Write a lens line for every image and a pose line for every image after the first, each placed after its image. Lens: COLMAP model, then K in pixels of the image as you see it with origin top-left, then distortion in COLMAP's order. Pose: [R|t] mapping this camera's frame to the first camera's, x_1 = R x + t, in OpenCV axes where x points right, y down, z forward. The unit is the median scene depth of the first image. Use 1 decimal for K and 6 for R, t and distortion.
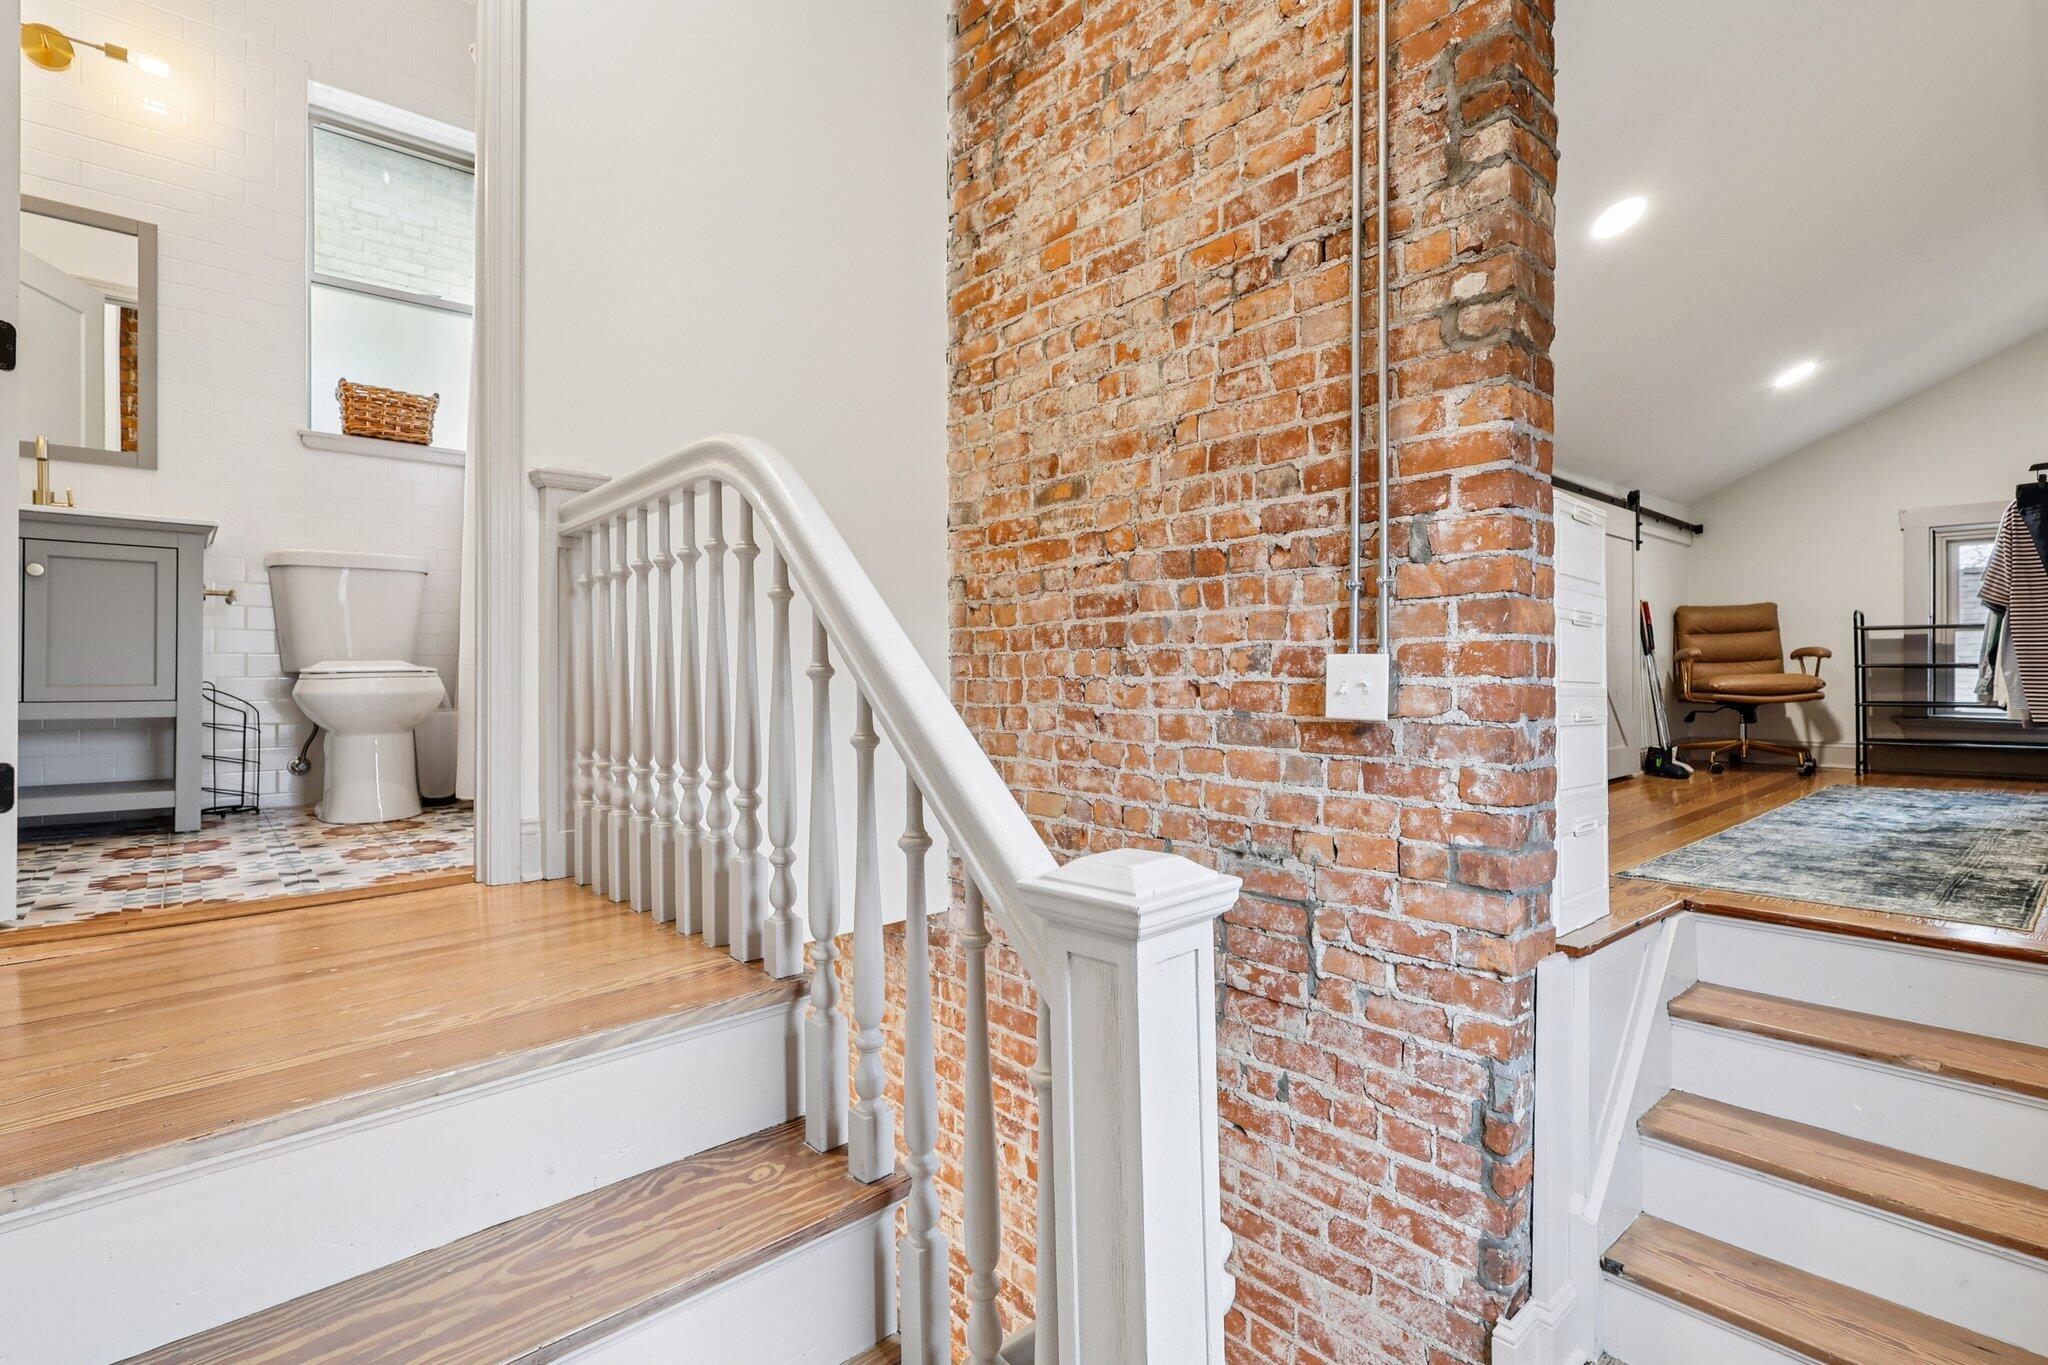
lens RADIAL K [[959.1, 0, 1021.6], [0, 959.1, 666.1], [0, 0, 1]] dist [0.001417, -0.000977]
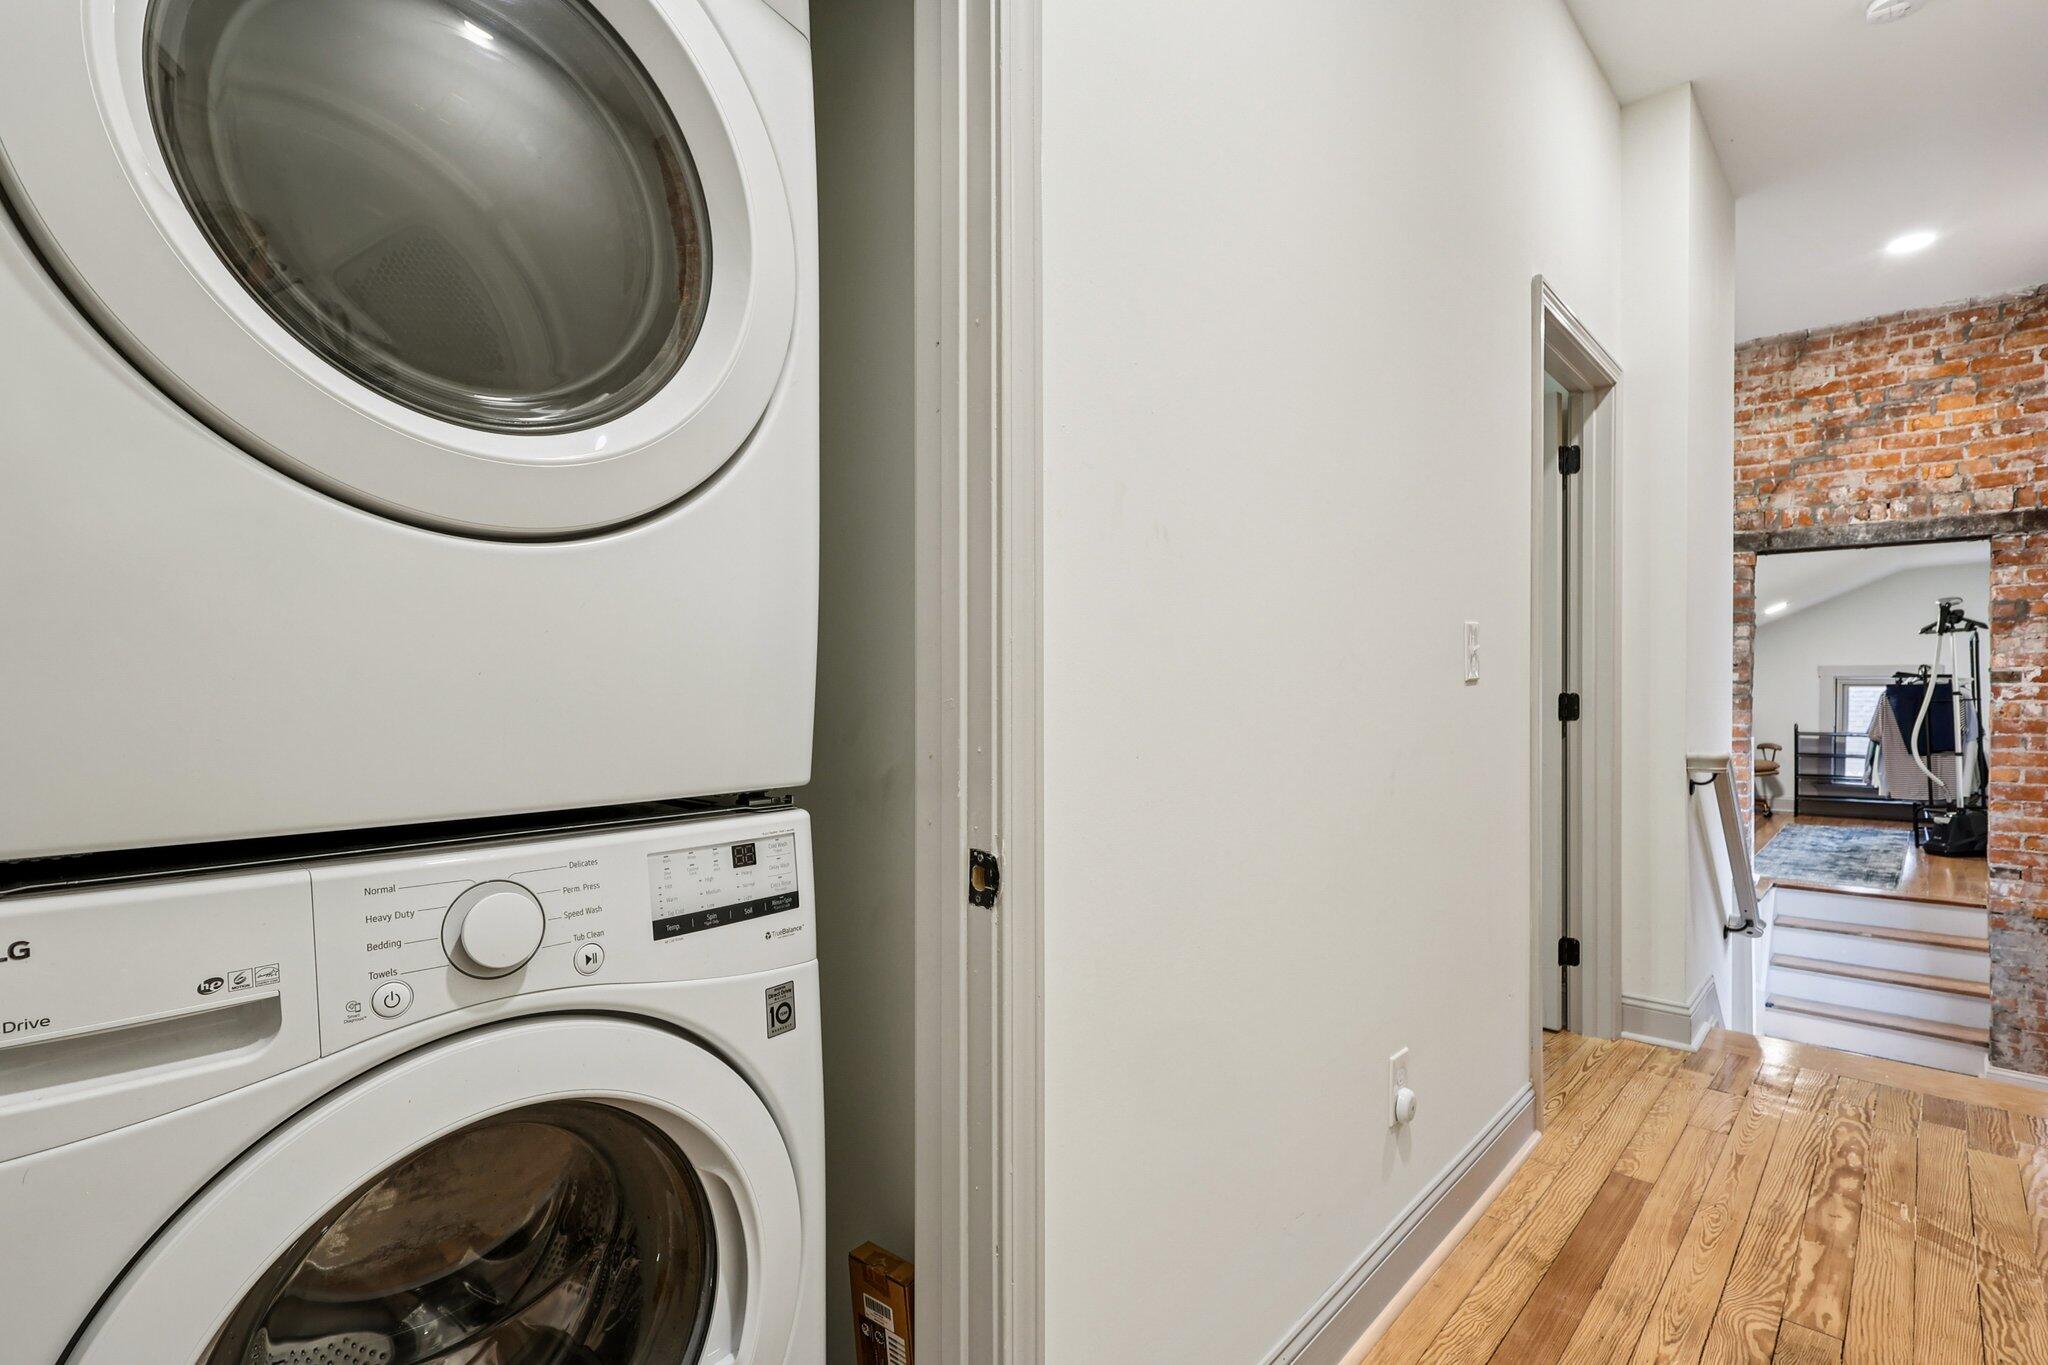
lens RADIAL K [[945.3, 0, 1018.0], [0, 945.3, 683.2], [0, 0, 1]] dist [-0.002697, -0.000196]
pose [[0.996628, 0.003111, 0.081998, -0.714047], [-0.003358, 0.999990, 0.002874, -0.135057], [-0.081988, -0.003140, 0.996628, -0.628807]]
